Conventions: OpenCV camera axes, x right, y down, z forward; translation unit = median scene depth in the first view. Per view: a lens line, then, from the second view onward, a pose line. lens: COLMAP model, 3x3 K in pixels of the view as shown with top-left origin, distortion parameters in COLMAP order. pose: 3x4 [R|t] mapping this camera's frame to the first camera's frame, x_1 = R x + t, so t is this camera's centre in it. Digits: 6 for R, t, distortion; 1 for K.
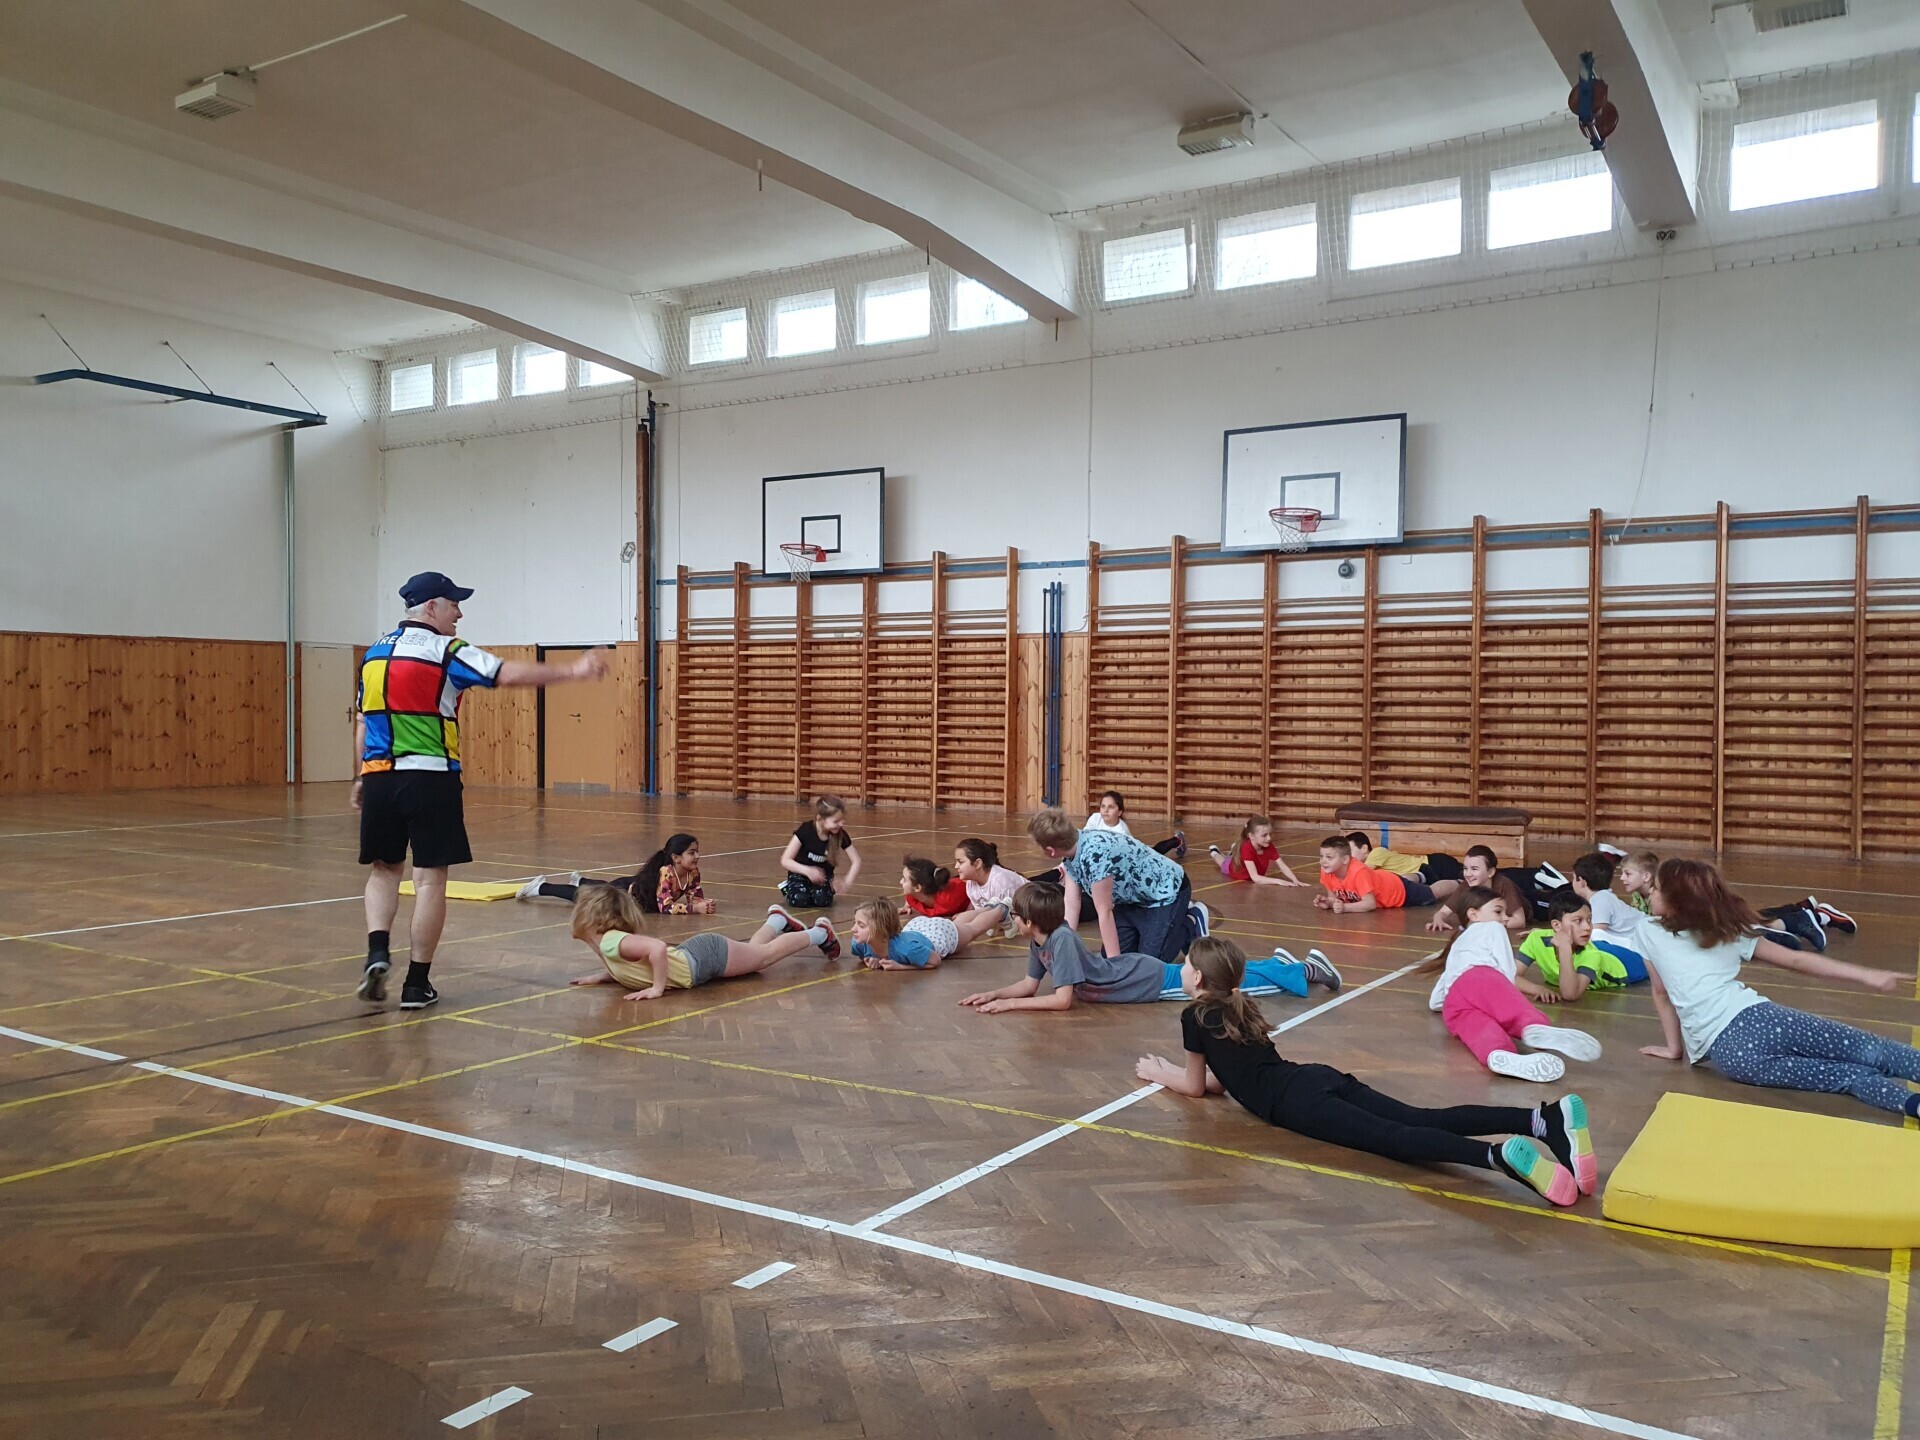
lens RADIAL K [[1492.2, 0, 968.4], [0, 1492.2, 743.7], [0, 0, 1]] dist [0.009985, -0.002683]
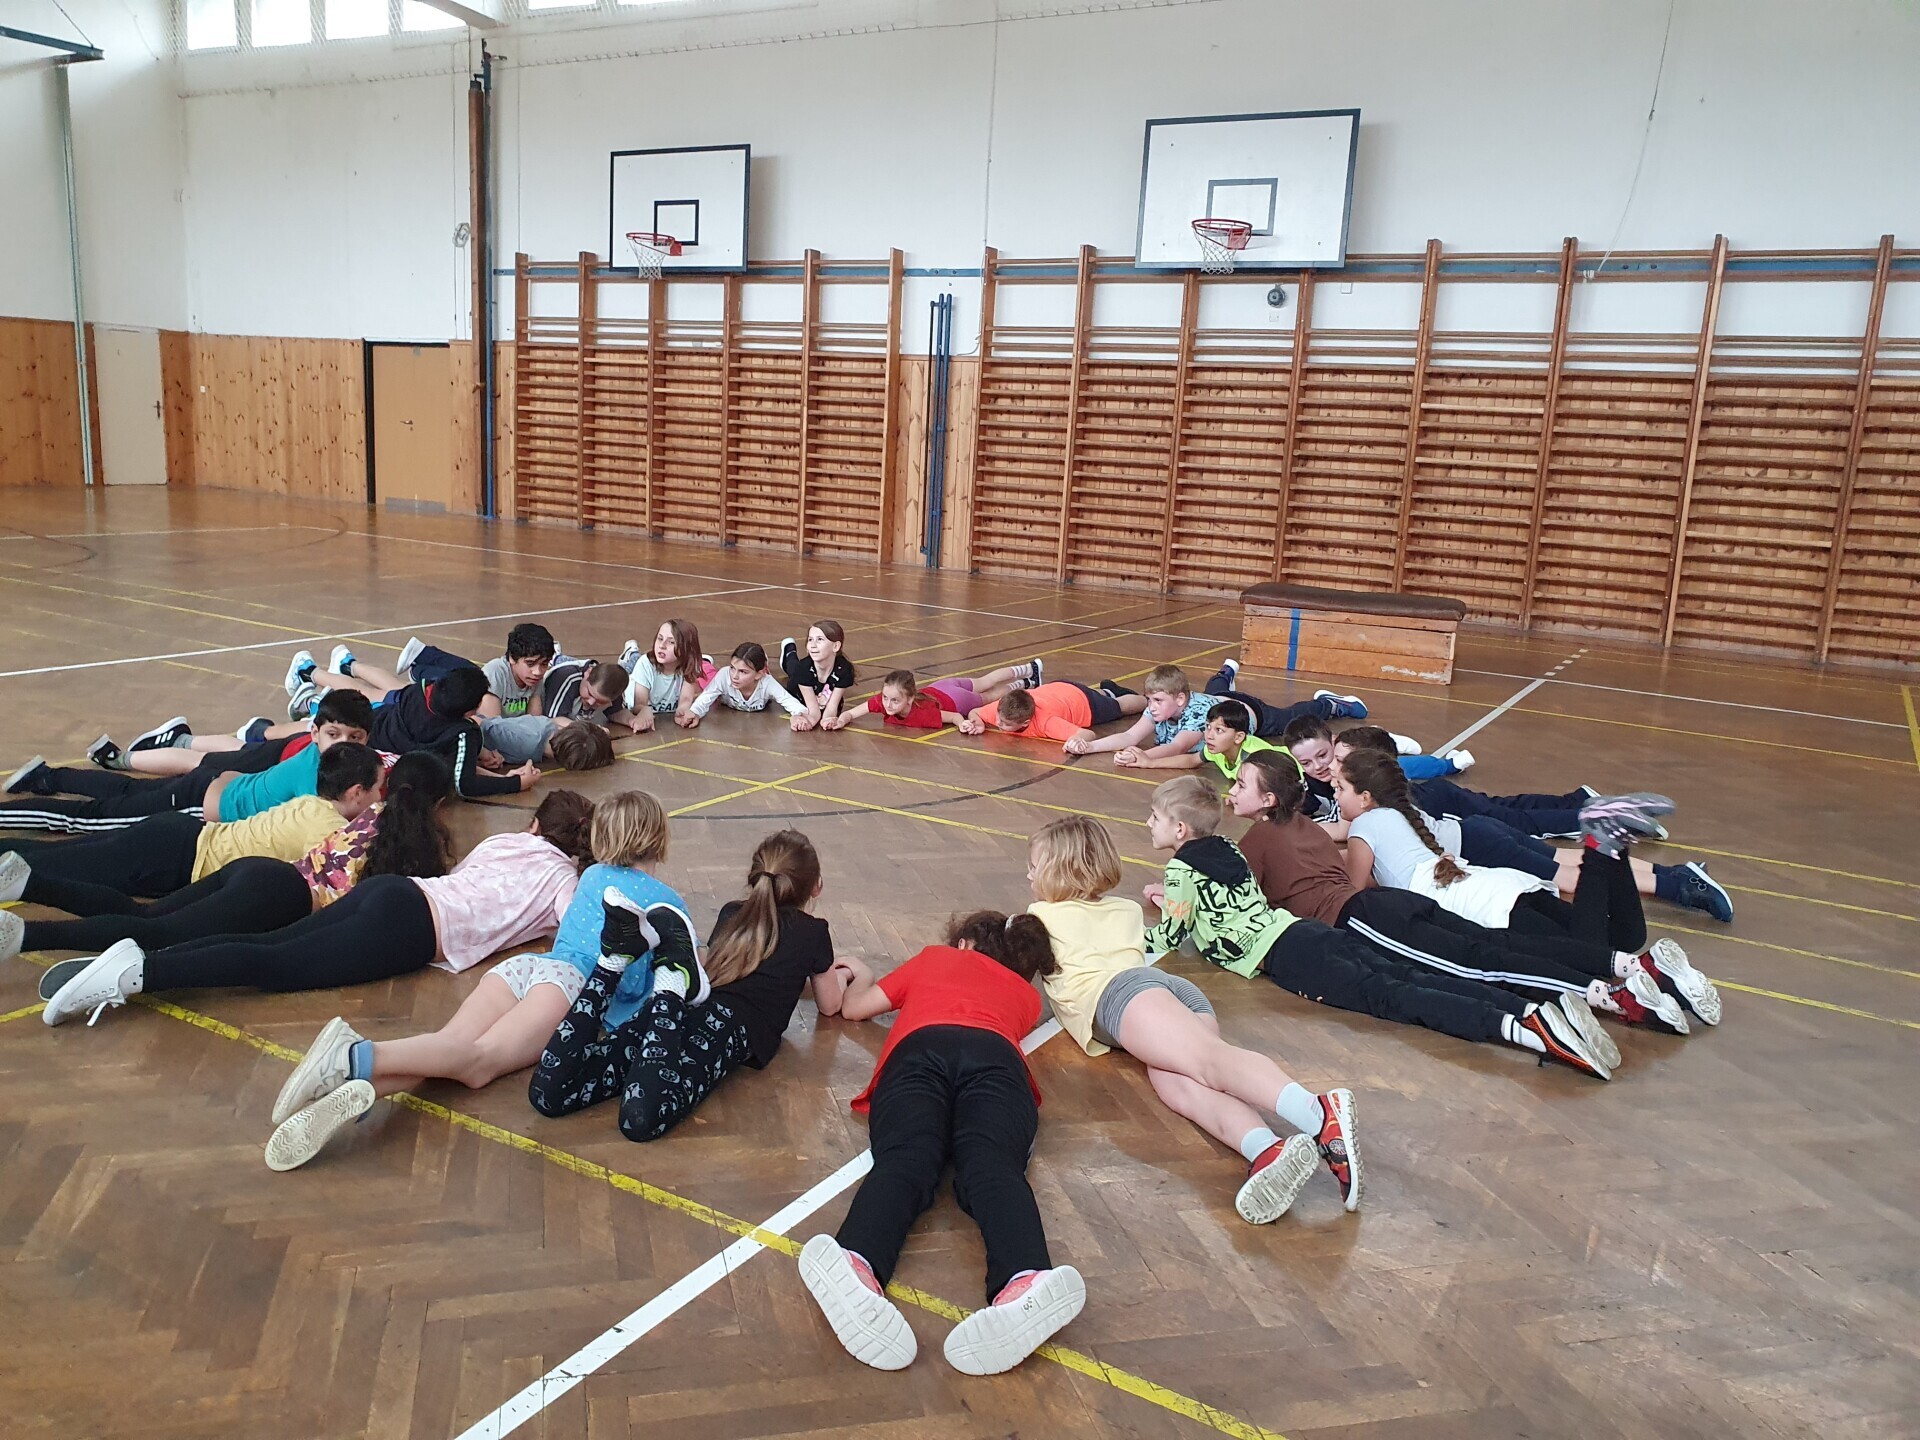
lens RADIAL K [[1492.2, 0, 946.8], [0, 1492.2, 710.6], [0, 0, 1]] dist [0.009985, -0.002683]
pose [[0.998365, 0.036262, 0.044197, 0.034405], [-0.043088, 0.985379, 0.164840, -0.015516], [-0.037573, -0.166475, 0.985330, 0.121045]]
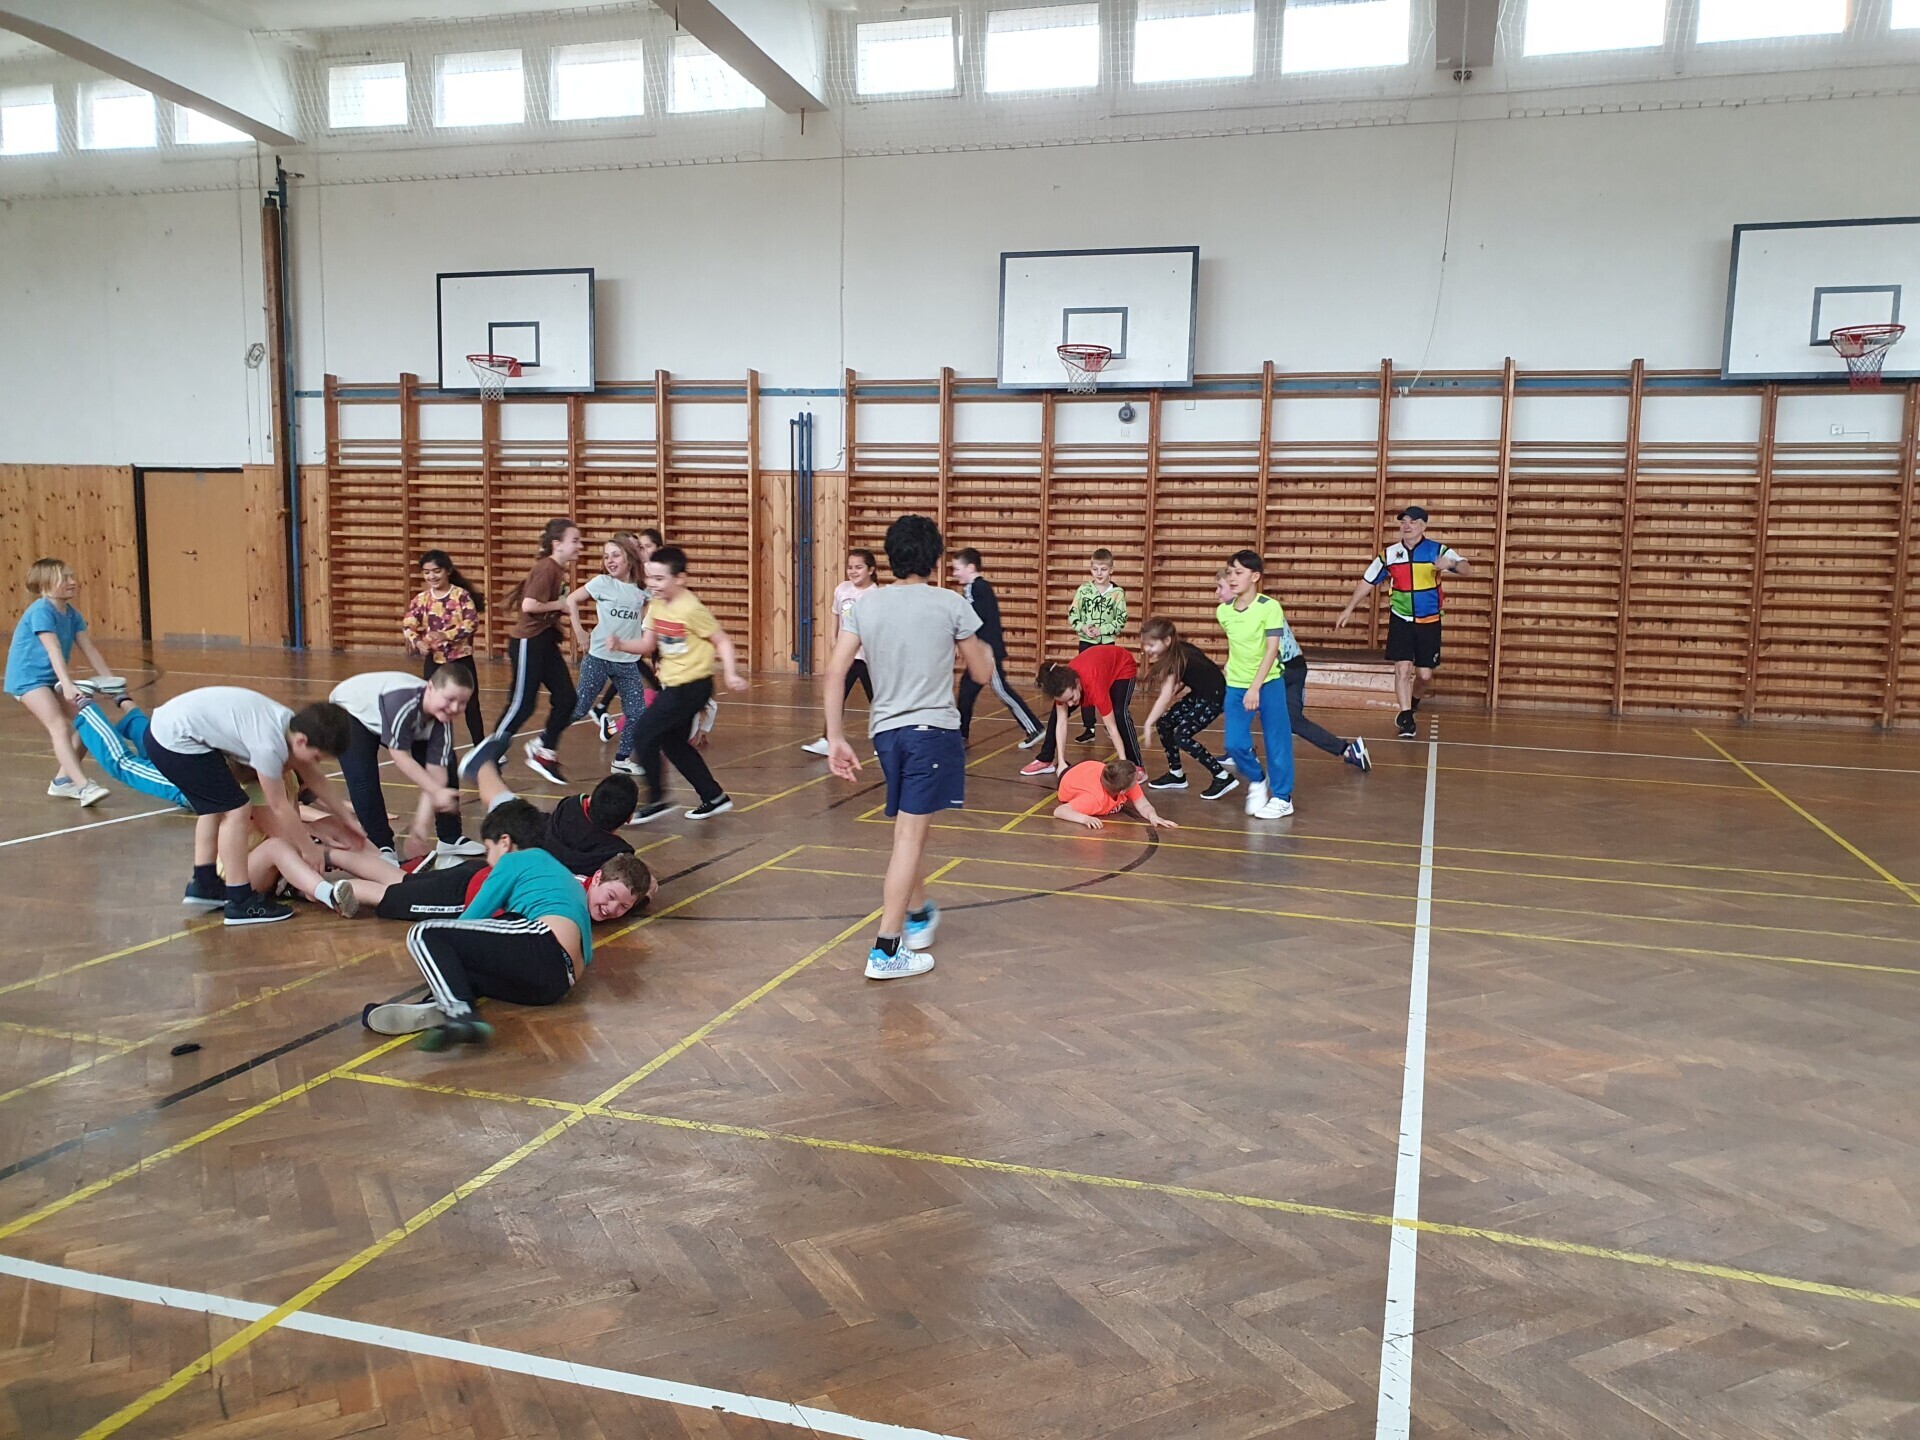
lens RADIAL K [[1492.2, 0, 990.3], [0, 1492.2, 715.7], [0, 0, 1]] dist [0.009985, -0.002683]
pose [[0.960673, -0.020665, 0.276912, -0.095270], [-0.006063, 0.995428, 0.095320, -0.015484], [-0.277615, -0.093251, 0.956156, 0.106330]]
